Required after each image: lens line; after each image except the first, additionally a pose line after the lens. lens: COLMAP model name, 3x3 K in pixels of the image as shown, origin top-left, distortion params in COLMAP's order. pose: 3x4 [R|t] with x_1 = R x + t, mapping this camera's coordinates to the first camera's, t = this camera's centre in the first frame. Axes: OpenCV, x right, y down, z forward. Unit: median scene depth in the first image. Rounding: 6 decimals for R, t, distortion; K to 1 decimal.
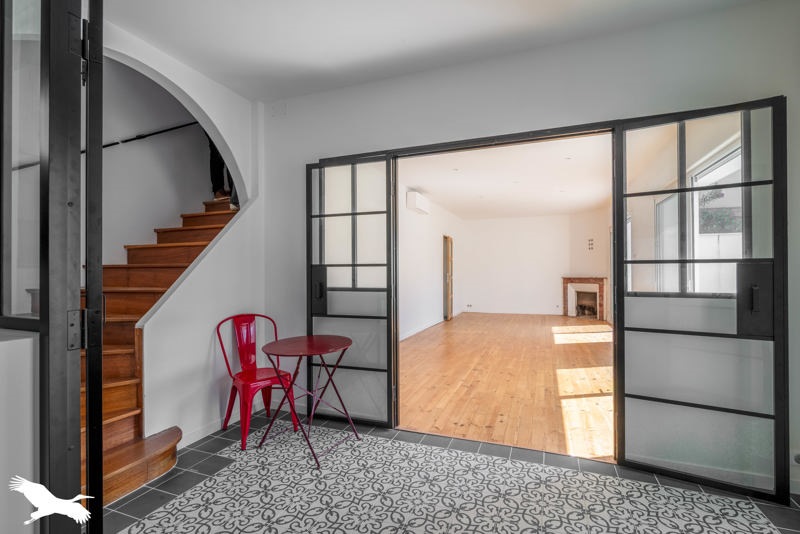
lens RADIAL K [[370.4, 0, 396.9], [0, 370.4, 269.6], [0, 0, 1]] dist [0.001873, 0.000673]
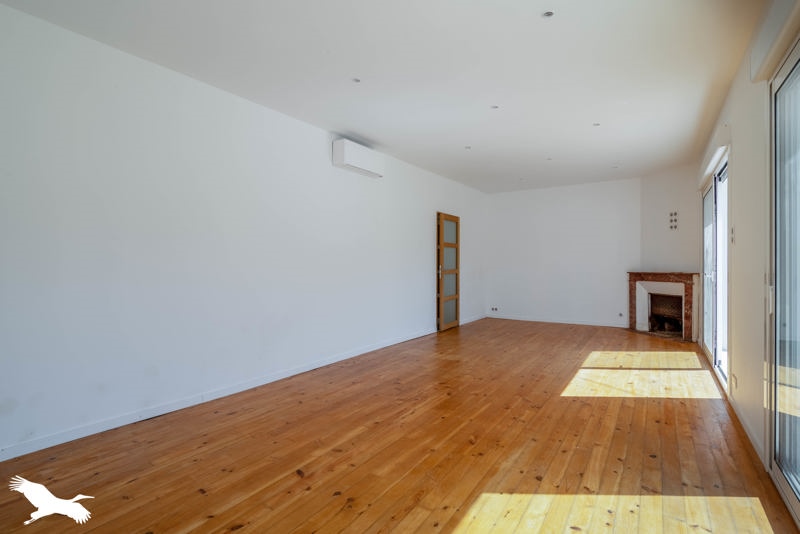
lens RADIAL K [[370.4, 0, 407.4], [0, 370.4, 266.1], [0, 0, 1]] dist [0.001873, 0.000673]
pose [[0.977208, 0.001939, -0.212276, 0.210244], [0.000219, 0.999949, 0.010146, 0.003457], [0.212284, -0.009961, 0.977157, 0.276271]]
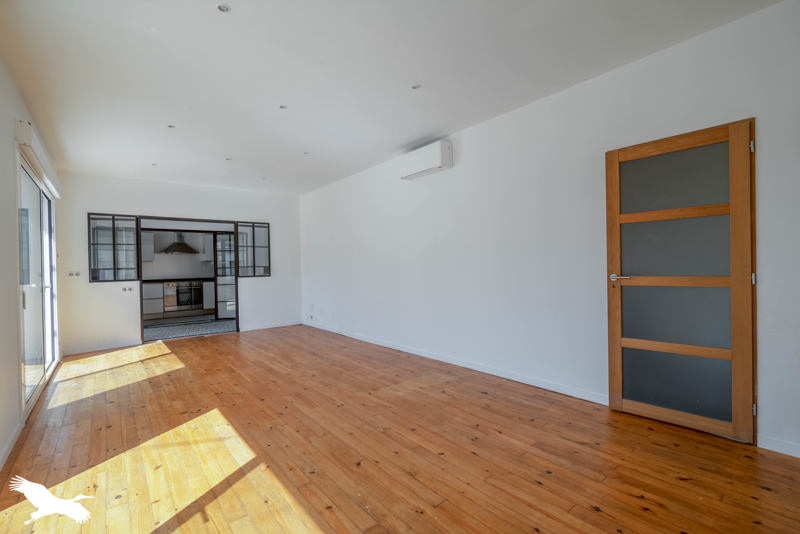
lens RADIAL K [[370.4, 0, 407.1], [0, 370.4, 267.3], [0, 0, 1]] dist [0.001873, 0.000673]
pose [[-0.488046, 0.013705, -0.872710, 0.473078], [0.025468, 0.999675, 0.001456, 0.005328], [0.872446, -0.021516, -0.488236, 0.935342]]
